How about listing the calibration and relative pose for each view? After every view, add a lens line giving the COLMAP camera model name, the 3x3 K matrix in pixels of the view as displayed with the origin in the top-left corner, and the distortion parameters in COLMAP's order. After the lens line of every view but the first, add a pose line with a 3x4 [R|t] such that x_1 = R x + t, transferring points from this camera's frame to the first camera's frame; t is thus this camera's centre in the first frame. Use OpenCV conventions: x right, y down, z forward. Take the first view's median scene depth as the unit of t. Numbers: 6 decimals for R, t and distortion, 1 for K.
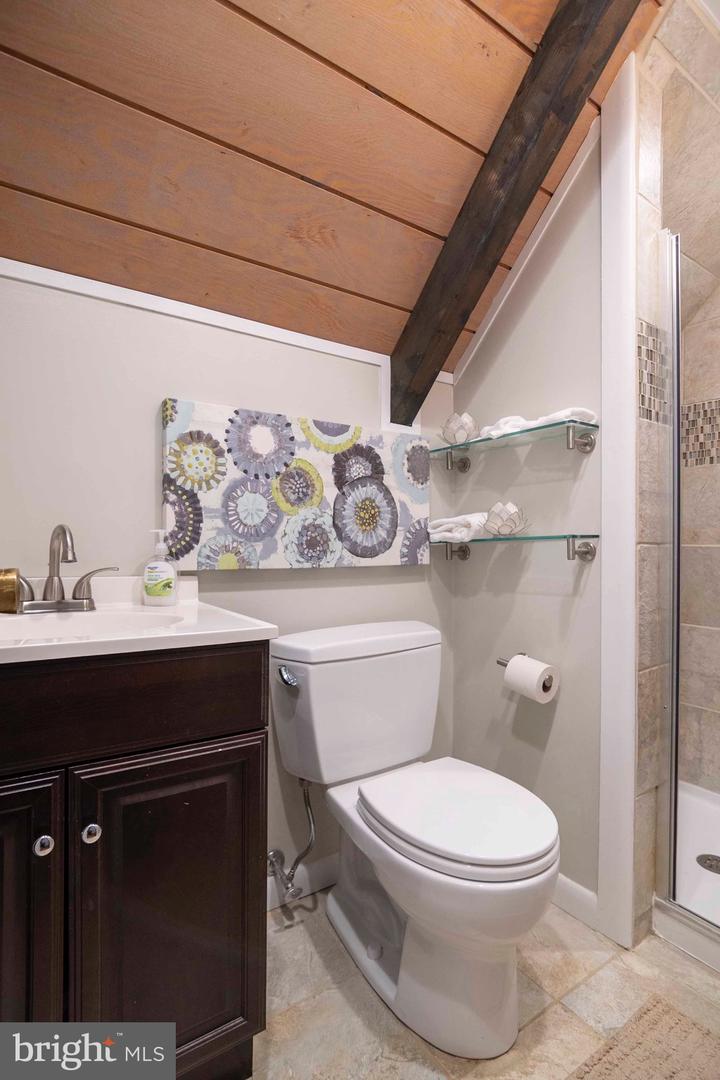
lens RADIAL K [[530.7, 0, 365.7], [0, 530.7, 540.9], [0, 0, 1]] dist [-0.029369, 0.008684]
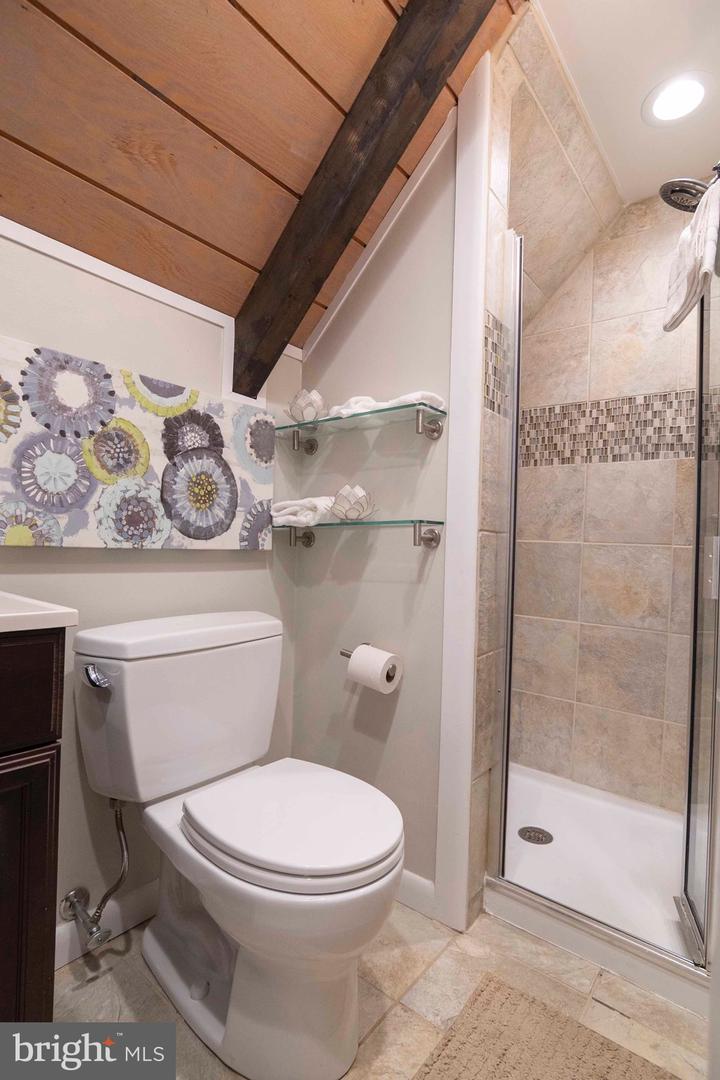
lens RADIAL K [[530.7, 0, 364.7], [0, 530.7, 539.4], [0, 0, 1]] dist [-0.029369, 0.008684]
pose [[0.955703, 0.026788, 0.293112, 0.005774], [-0.025893, 0.999641, -0.006933, 0.035134], [-0.293192, -0.000964, 0.956053, 0.089430]]
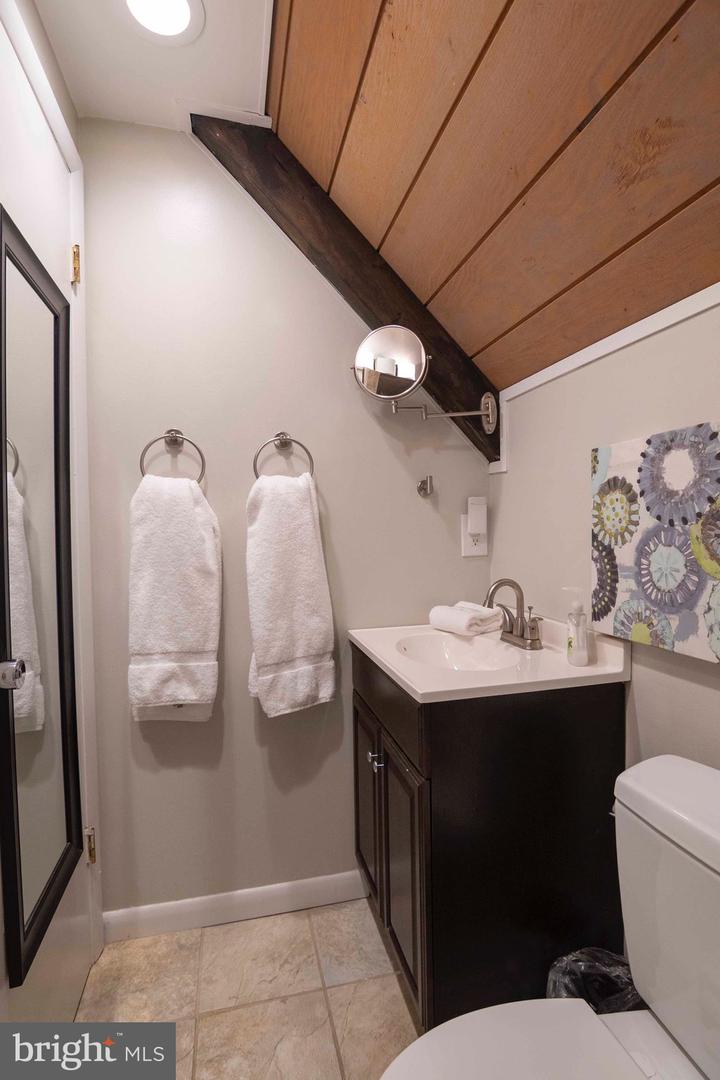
lens RADIAL K [[530.7, 0, 362.0], [0, 530.7, 540.3], [0, 0, 1]] dist [-0.029369, 0.008684]
pose [[-0.343853, 0.016129, -0.938885, 0.608073], [0.017879, 0.999784, 0.010627, -0.113477], [0.938853, -0.013132, -0.344067, 0.853042]]
